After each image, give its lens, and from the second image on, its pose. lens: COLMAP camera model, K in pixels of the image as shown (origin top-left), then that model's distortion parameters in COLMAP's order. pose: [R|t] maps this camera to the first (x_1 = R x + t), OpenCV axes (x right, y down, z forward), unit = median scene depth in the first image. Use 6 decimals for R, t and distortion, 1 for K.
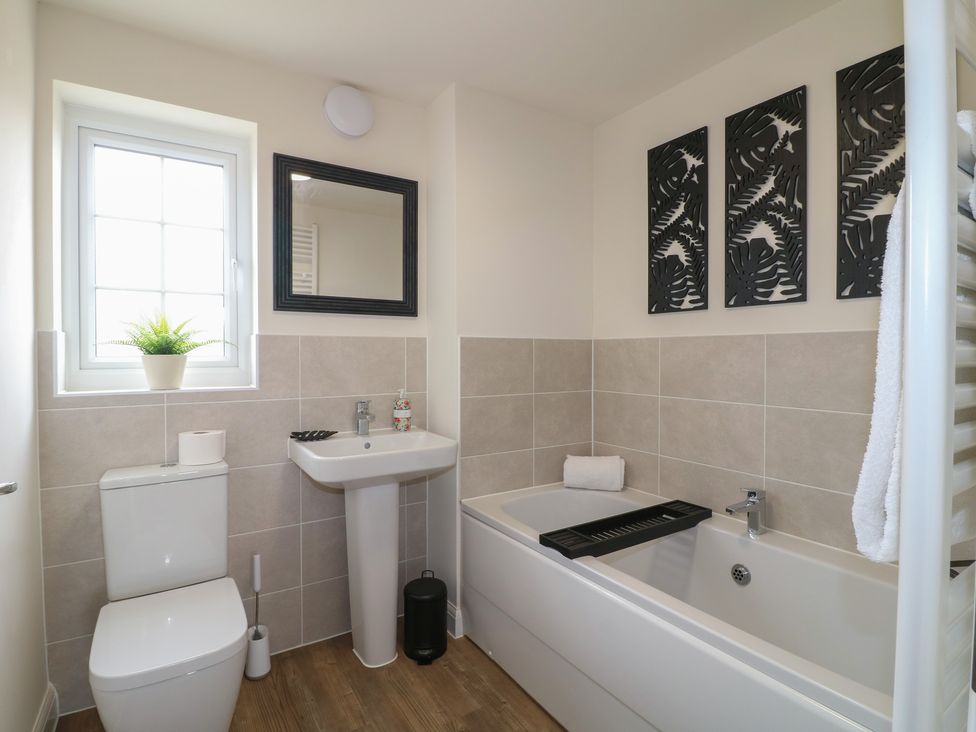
lens RADIAL K [[507.4, 0, 489.0], [0, 507.4, 360.2], [0, 0, 1]] dist [0.000540, -0.013011]
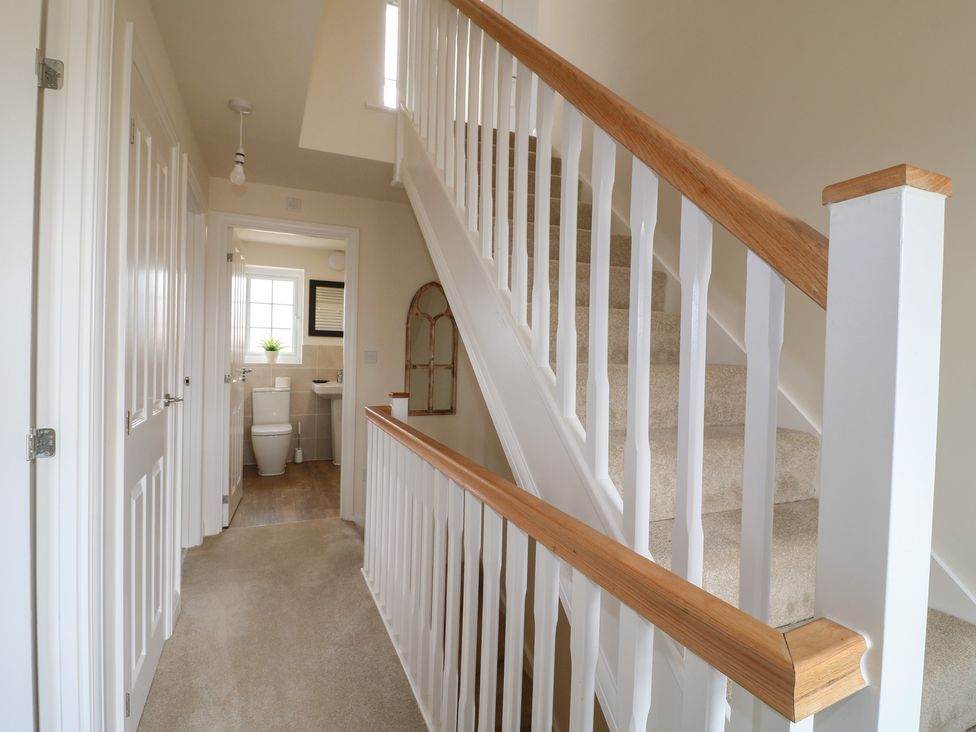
lens RADIAL K [[507.4, 0, 489.0], [0, 507.4, 360.2], [0, 0, 1]] dist [0.000540, -0.013011]
pose [[0.989297, 0.031356, -0.142504, 0.967495], [-0.031175, 0.999508, 0.003504, -0.006042], [0.142544, 0.000977, 0.989788, -1.631004]]
